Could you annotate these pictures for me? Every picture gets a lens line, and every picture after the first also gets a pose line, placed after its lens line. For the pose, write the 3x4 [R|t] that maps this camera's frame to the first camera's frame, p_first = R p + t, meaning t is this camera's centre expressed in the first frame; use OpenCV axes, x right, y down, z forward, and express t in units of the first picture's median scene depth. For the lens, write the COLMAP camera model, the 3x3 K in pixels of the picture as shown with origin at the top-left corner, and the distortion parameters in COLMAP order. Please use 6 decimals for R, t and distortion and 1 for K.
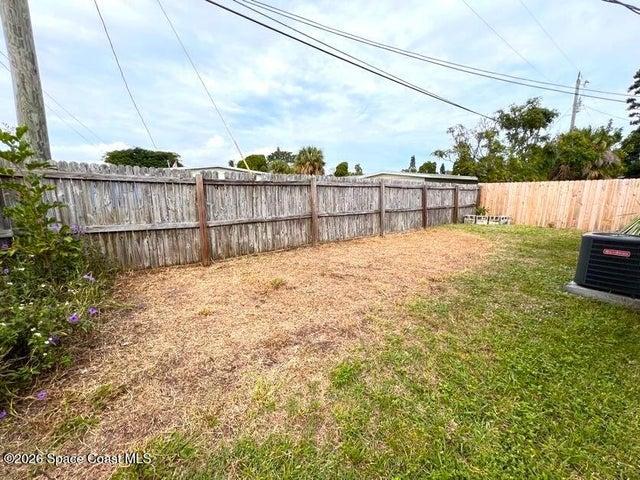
lens RADIAL K [[256.0, 0, 313.5], [0, 256.0, 241.3], [0, 0, 1]] dist [-0.000482, -0.000021]
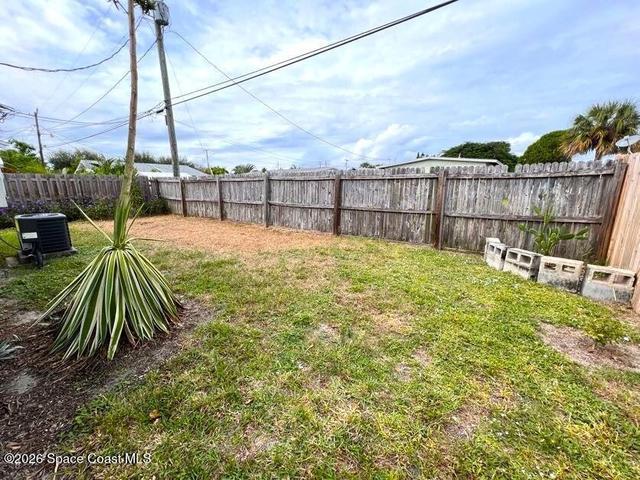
lens RADIAL K [[254.4, 0, 320.0], [0, 254.4, 240.0], [0, 0, 1]] dist [0.000538, 0.000157]
pose [[0.332356, 0.200093, -0.921684, 1.302420], [-0.175154, 0.973331, 0.148146, -0.159852], [0.926747, 0.112200, 0.358540, 0.809641]]
